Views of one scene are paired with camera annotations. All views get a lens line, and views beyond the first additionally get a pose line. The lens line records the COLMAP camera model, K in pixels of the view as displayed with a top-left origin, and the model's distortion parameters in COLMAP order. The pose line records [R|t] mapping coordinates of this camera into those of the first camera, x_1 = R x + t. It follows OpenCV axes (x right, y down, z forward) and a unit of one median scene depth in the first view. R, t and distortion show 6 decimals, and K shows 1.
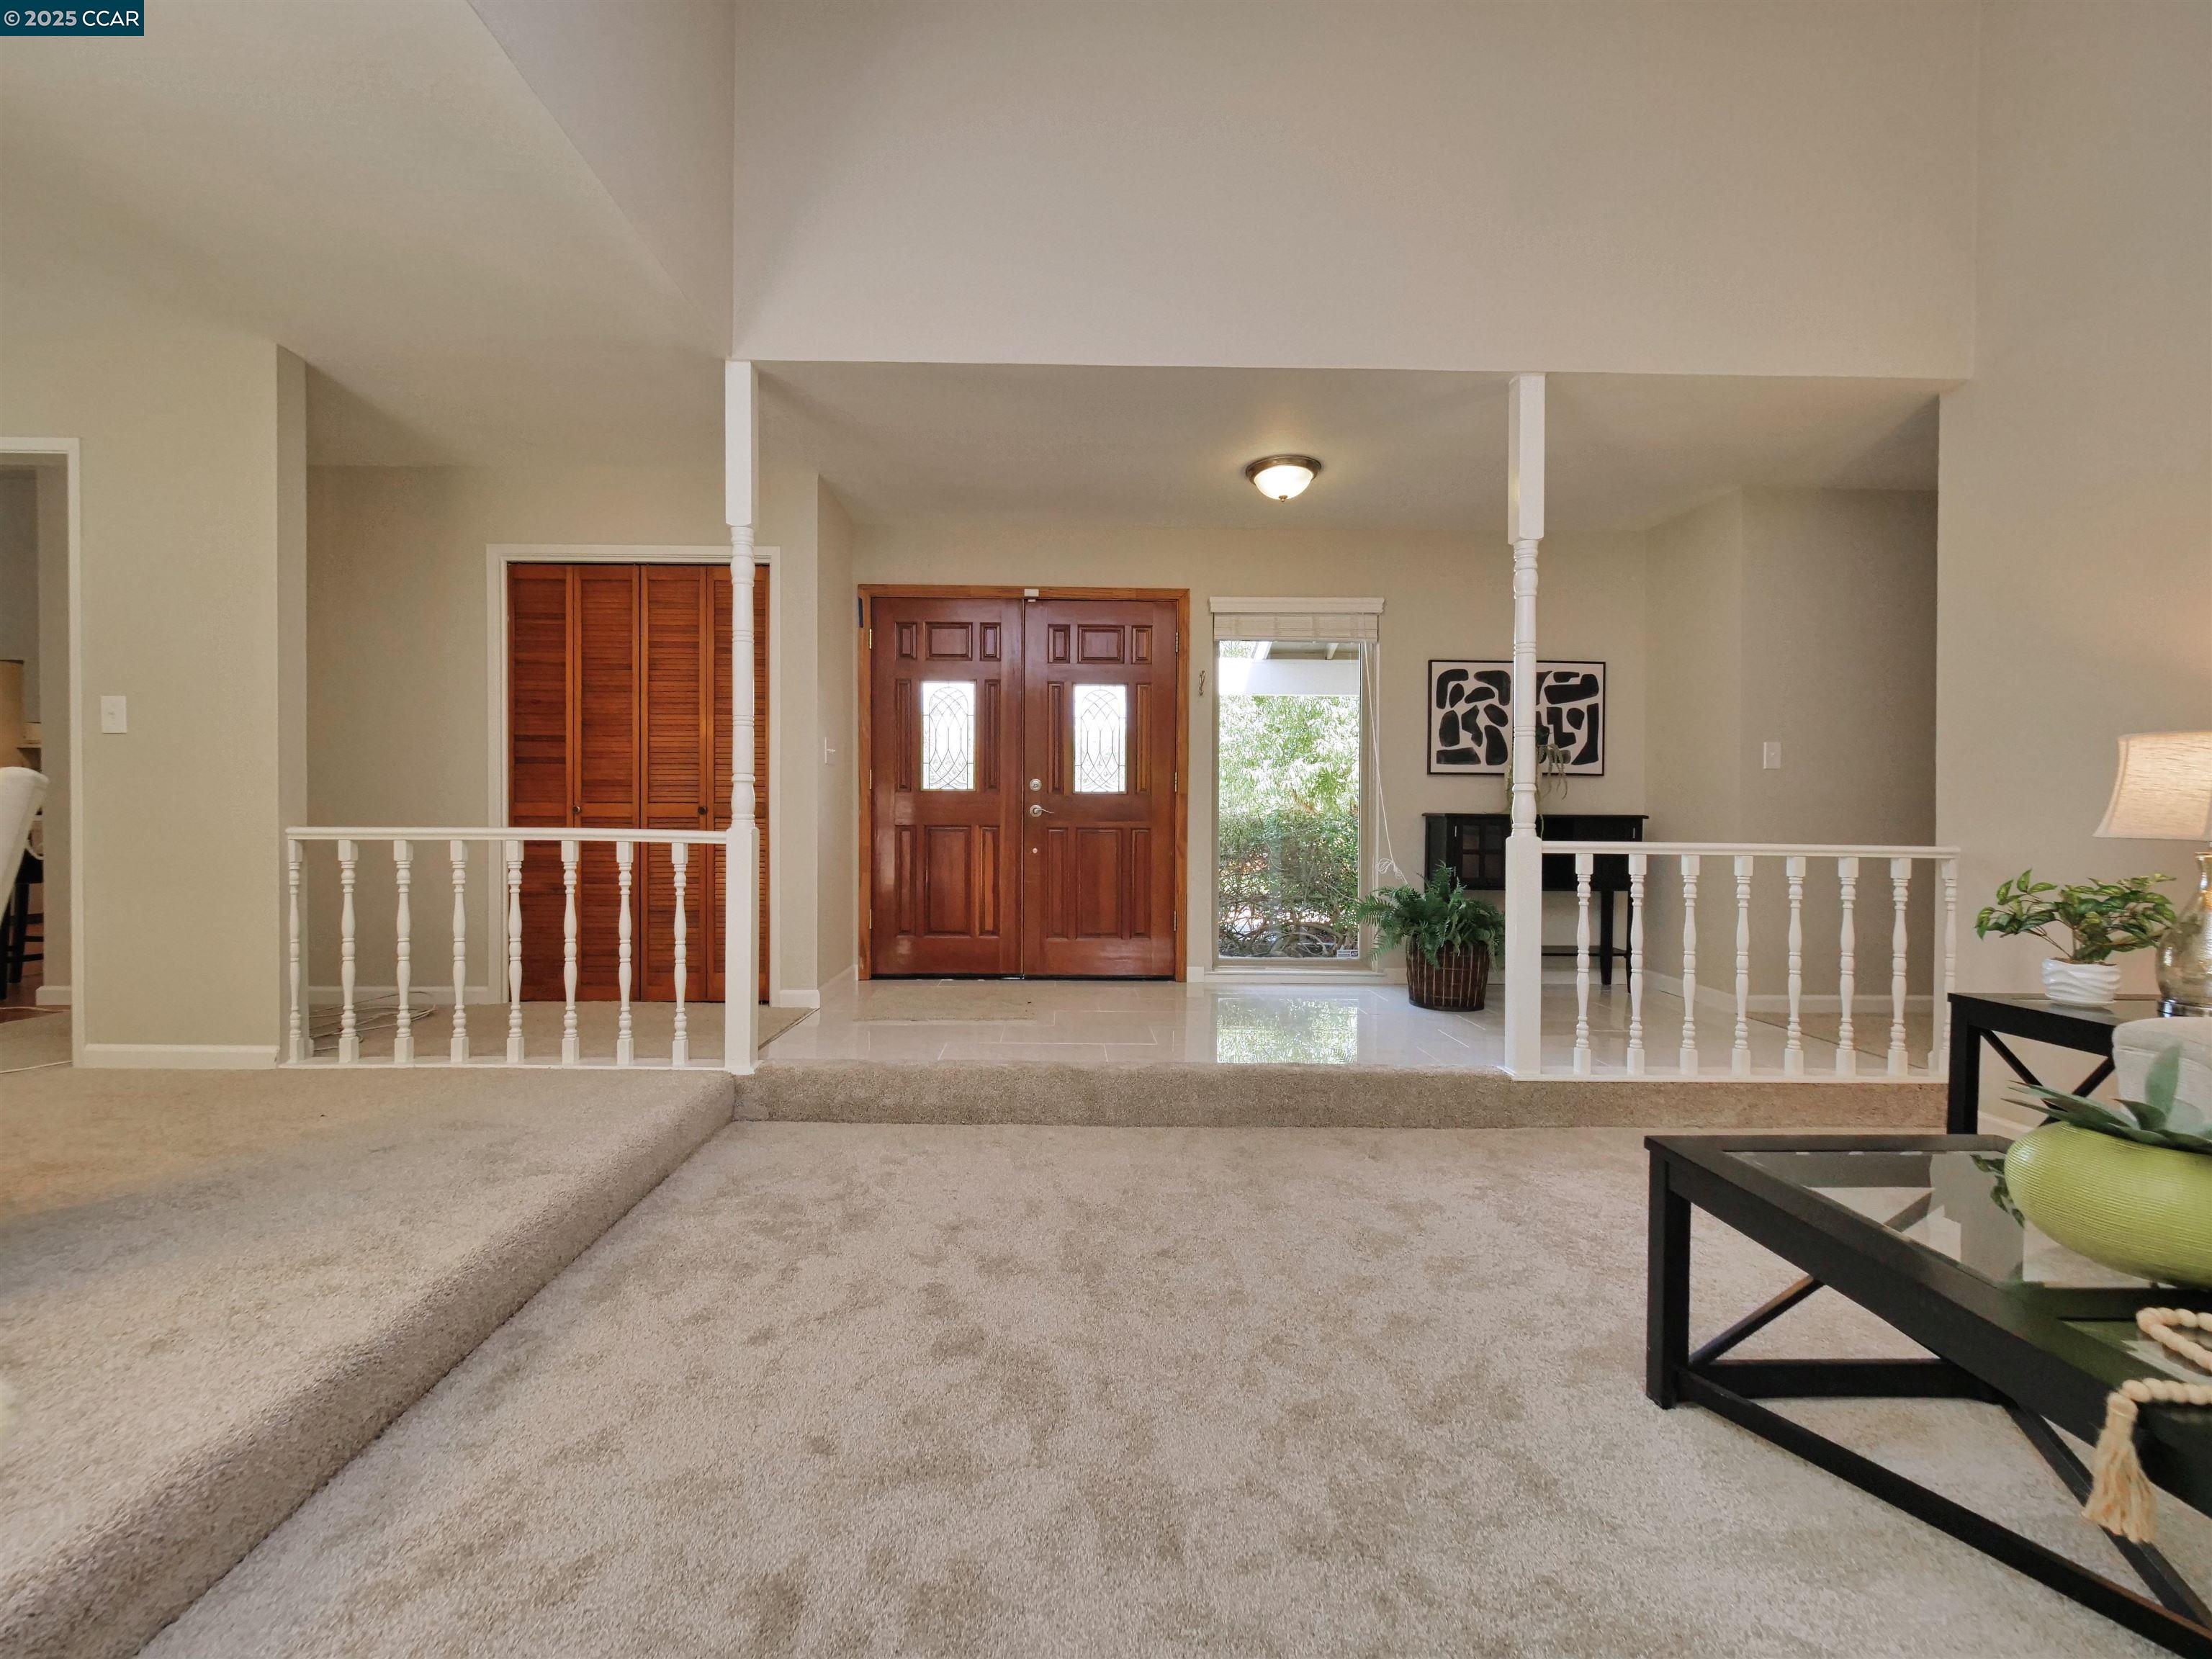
lens RADIAL K [[942.0, 0, 1081.4], [0, 942.0, 834.5], [0, 0, 1]] dist [-0.005451, 0.001143]
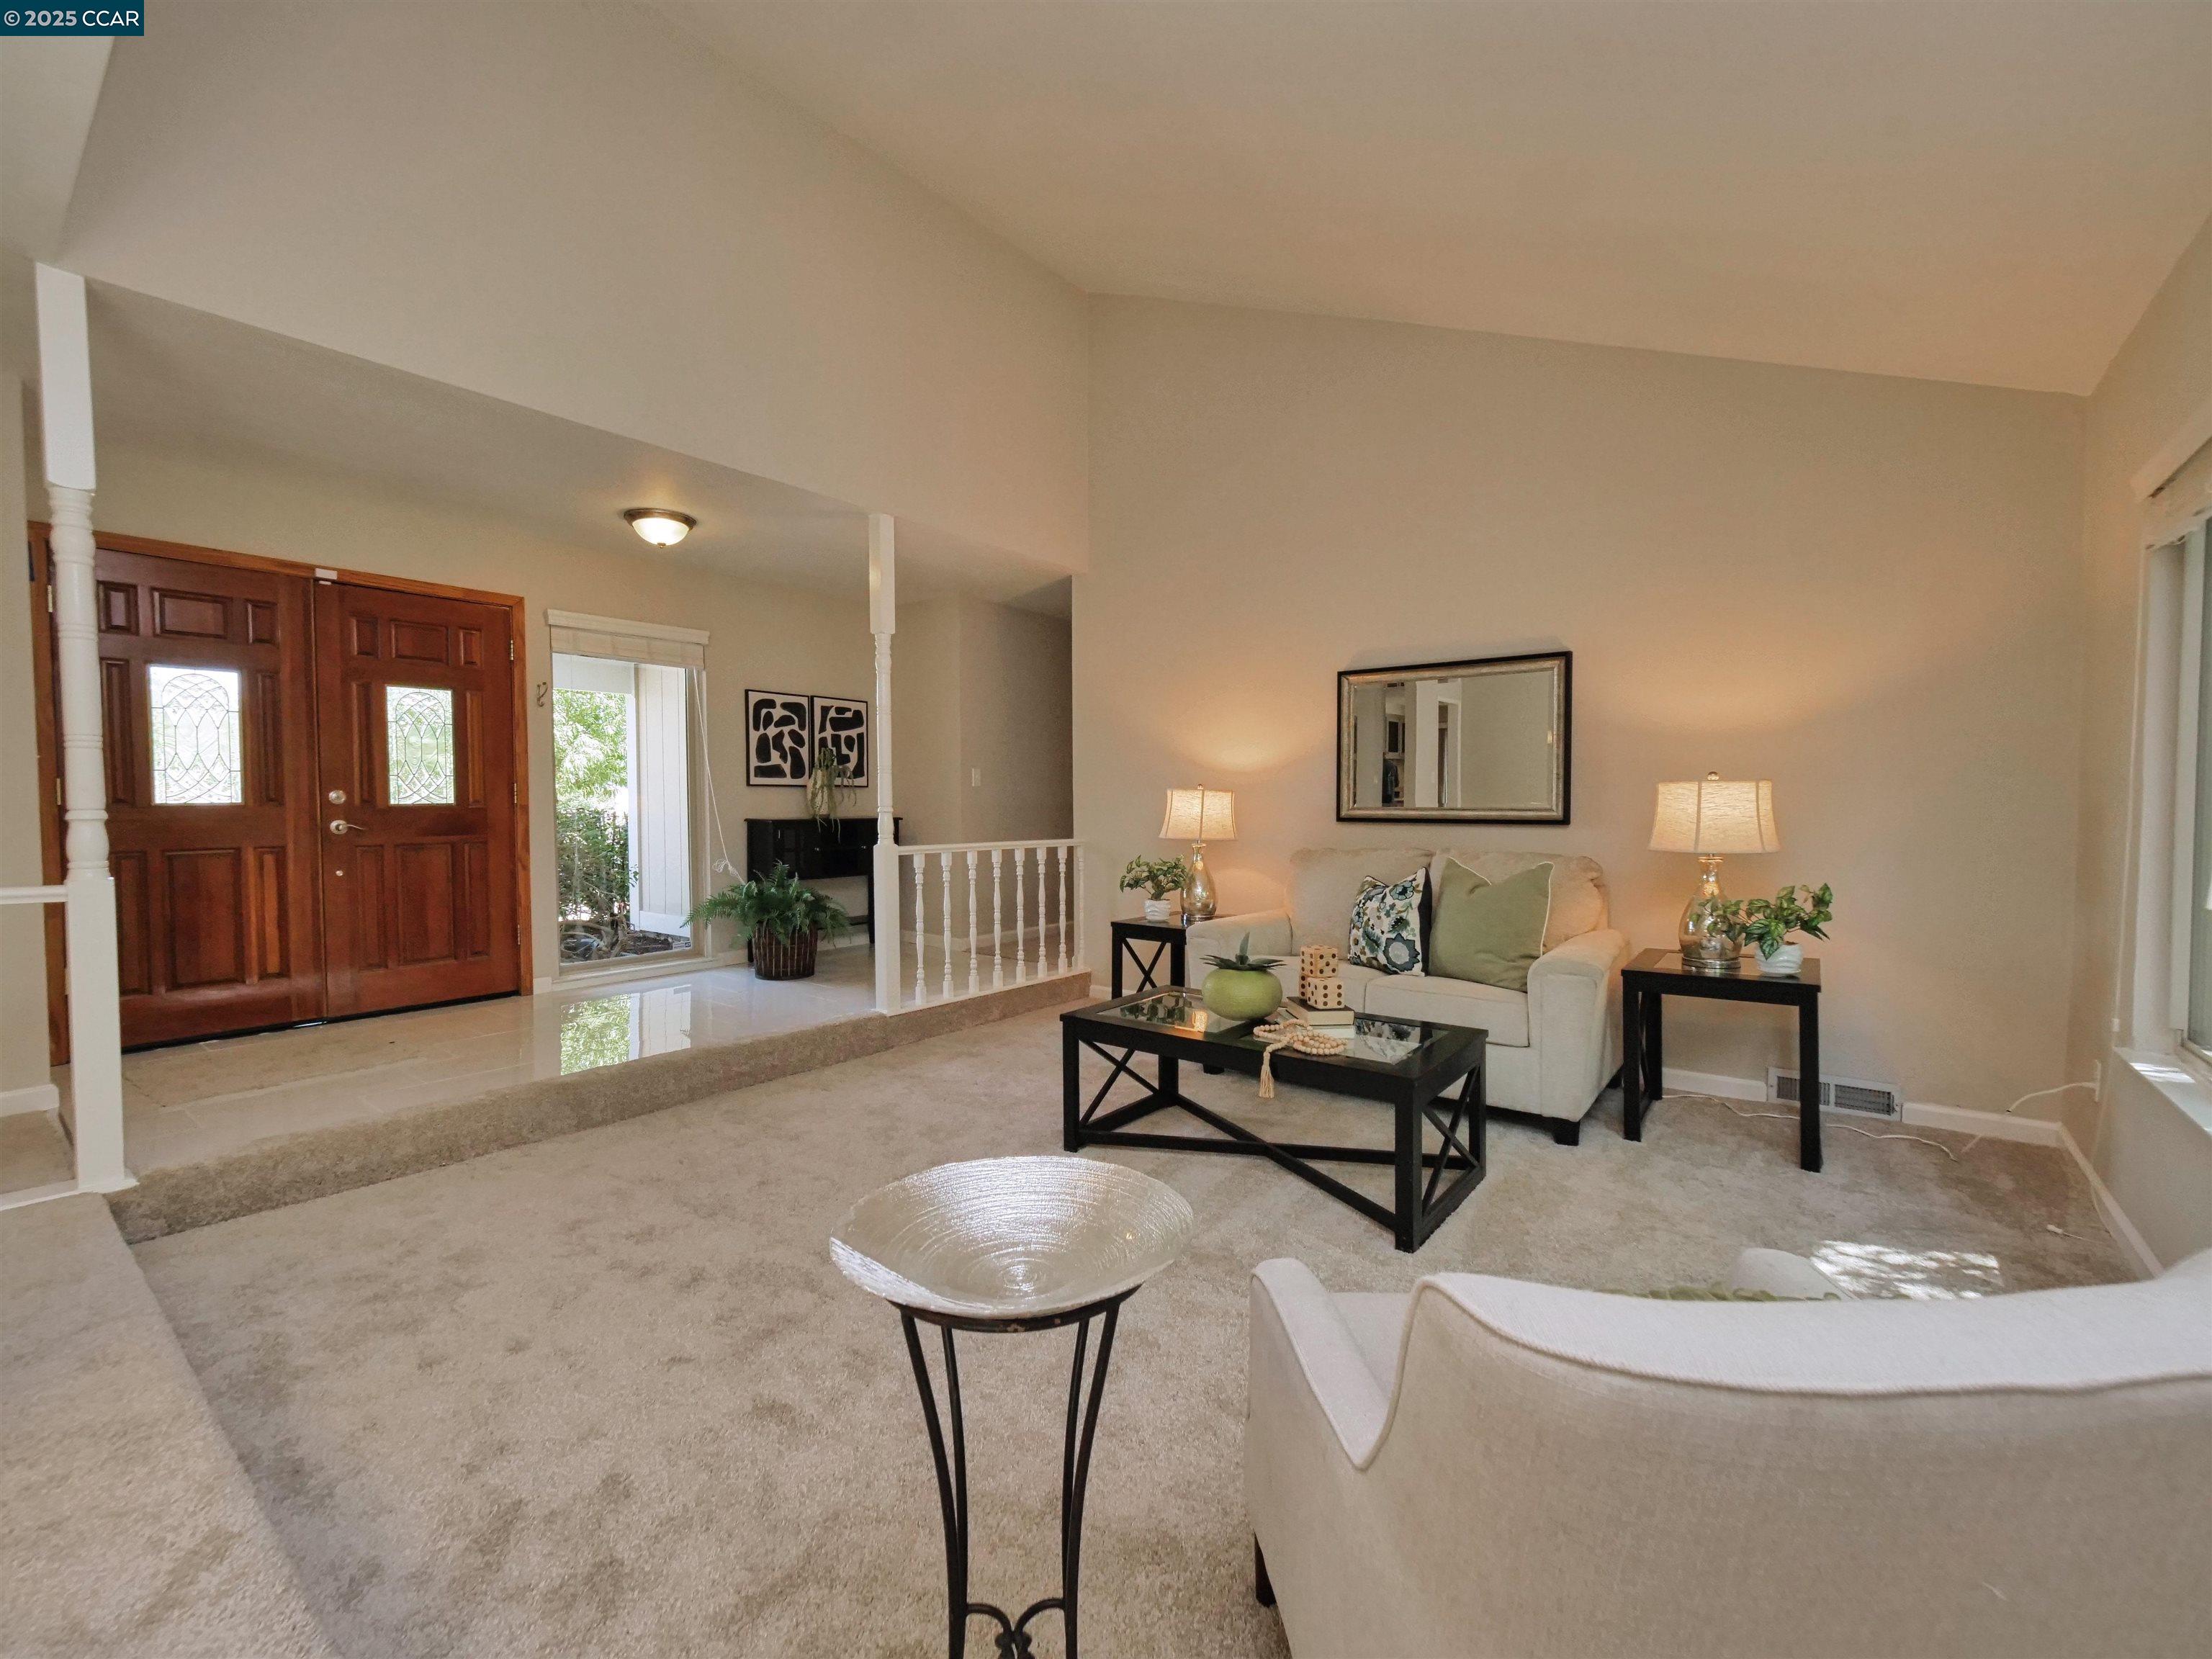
lens RADIAL K [[942.0, 0, 1083.4], [0, 942.0, 829.4], [0, 0, 1]] dist [-0.005451, 0.001143]
pose [[0.636978, -0.033195, 0.770167, -0.278504], [0.017734, 0.999439, 0.028410, -0.035608], [-0.770678, -0.004438, 0.637209, -0.081776]]
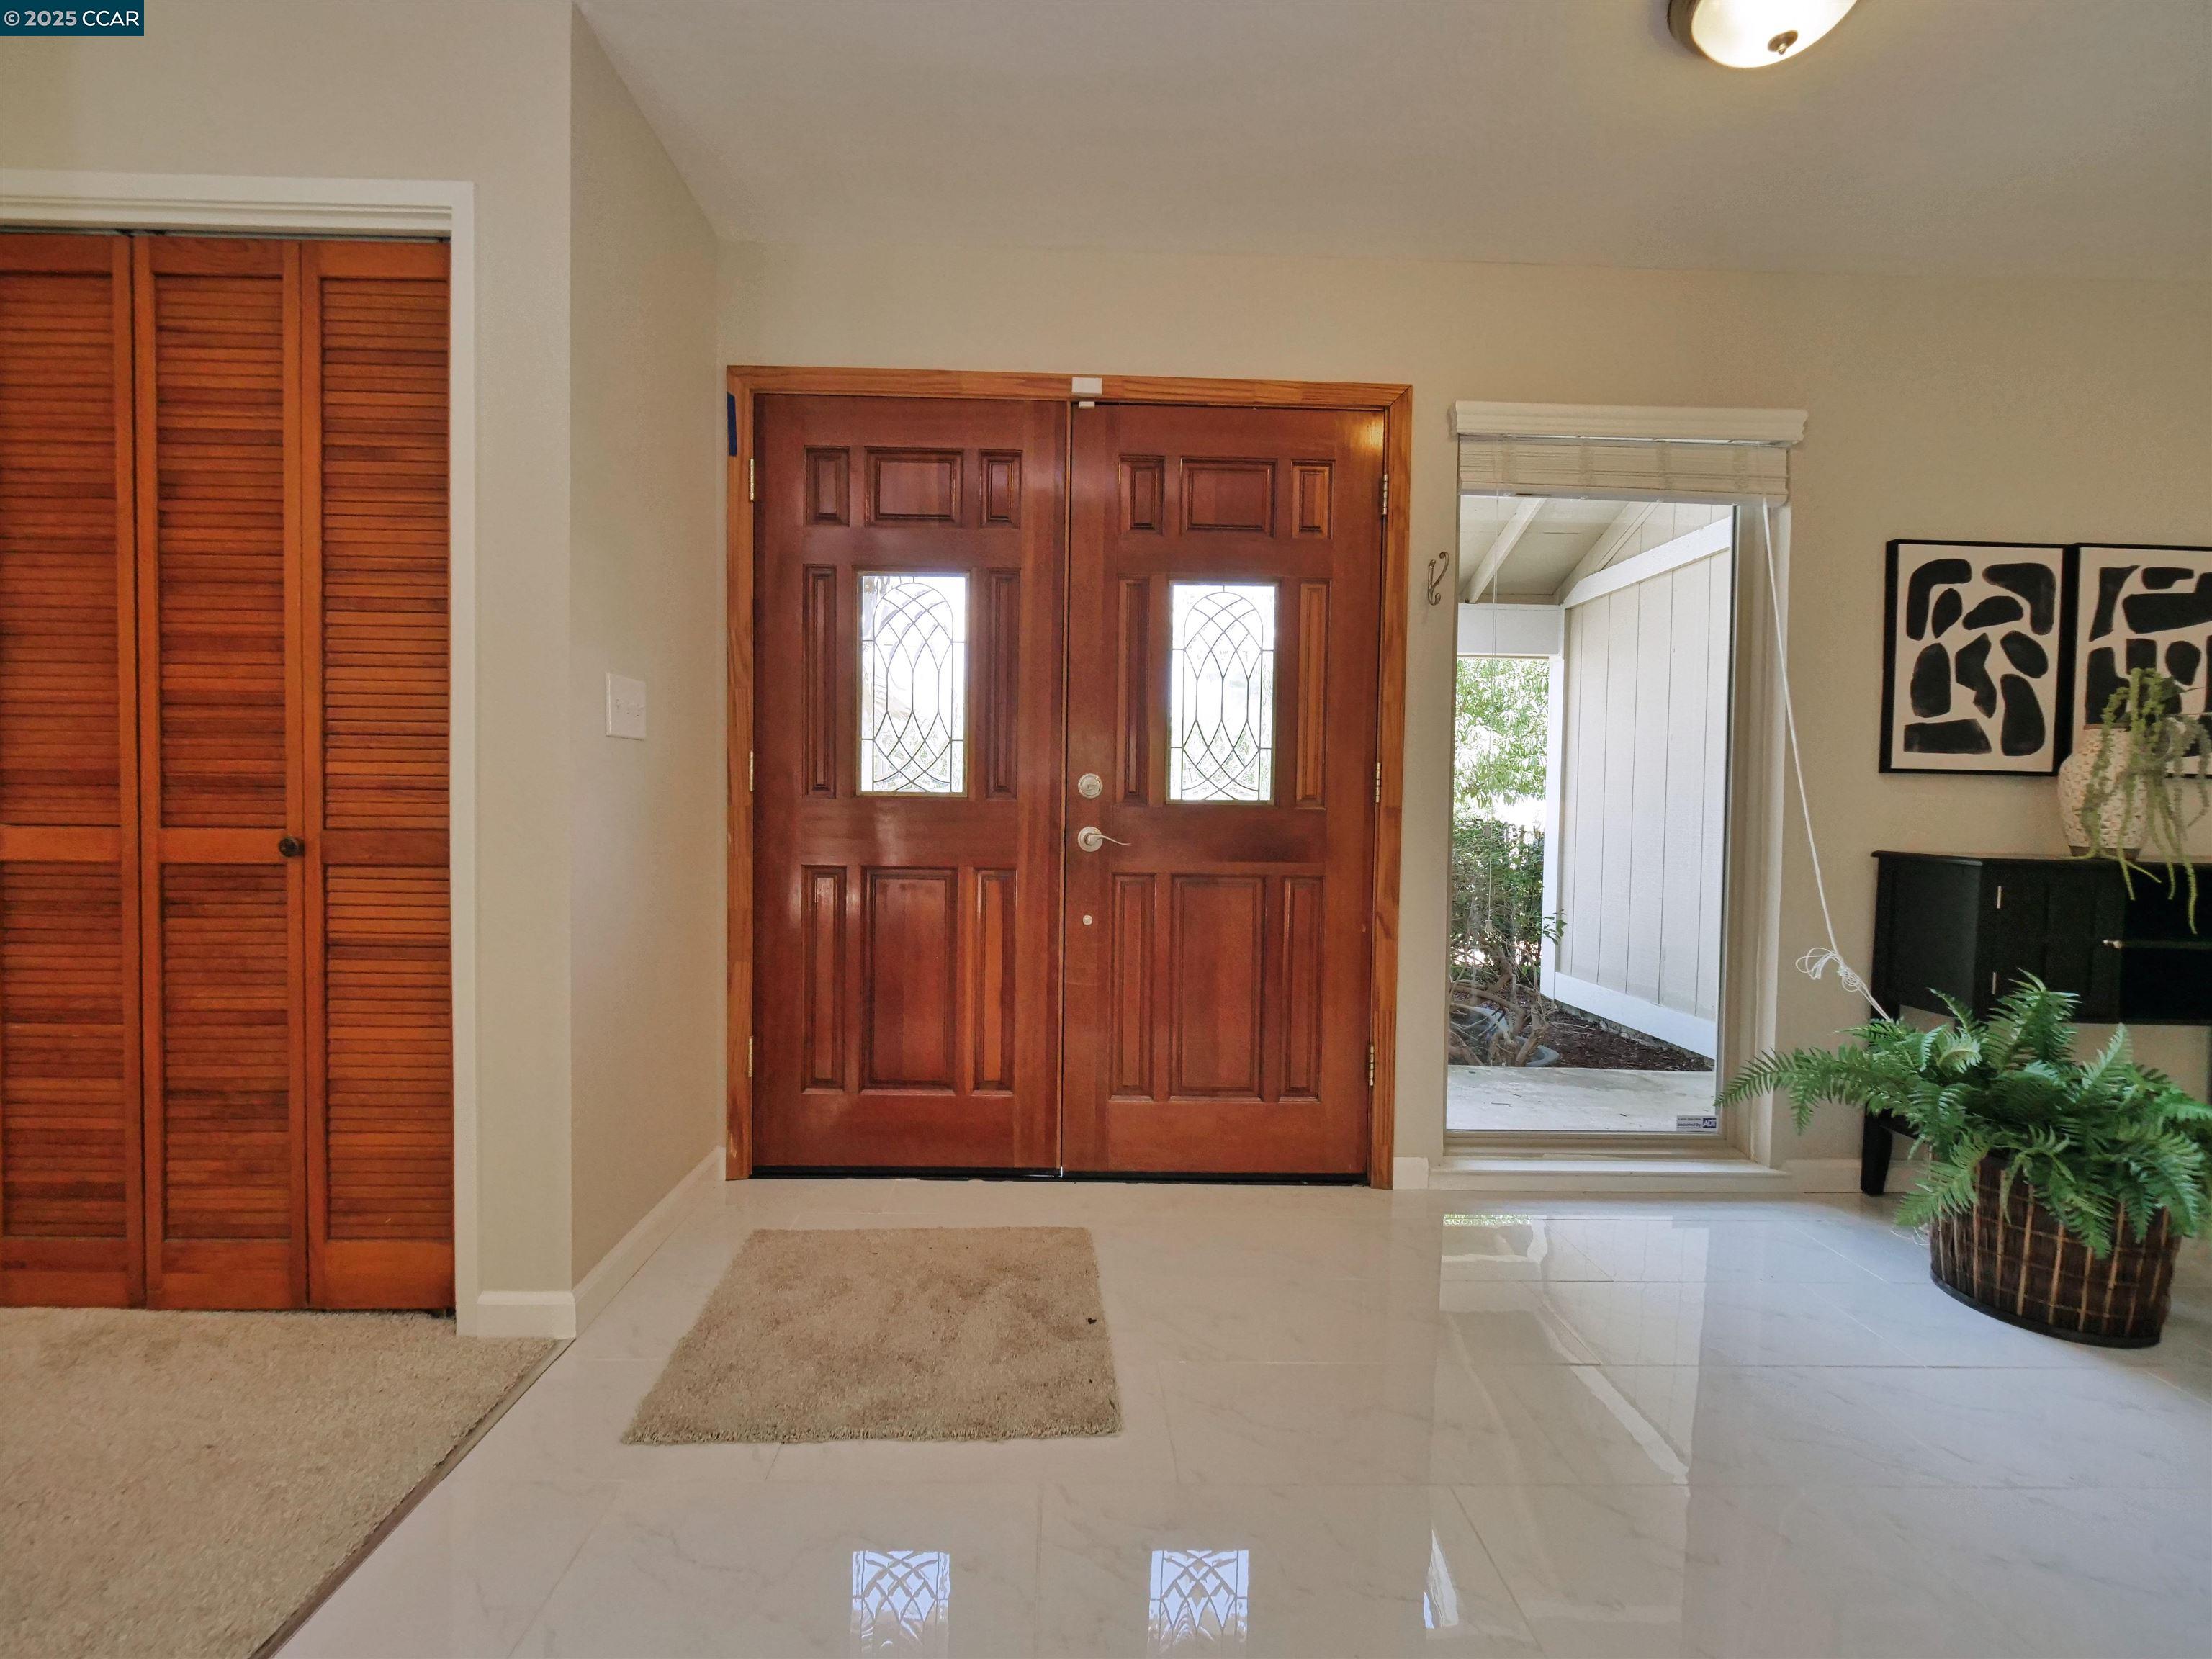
lens RADIAL K [[942.0, 0, 1089.6], [0, 942.0, 833.4], [0, 0, 1]] dist [-0.005451, 0.001143]
pose [[0.999943, 0.009745, 0.004380, -0.050895], [-0.009806, 0.999853, 0.014034, -0.034930], [-0.004242, -0.014076, 0.999892, 0.511063]]
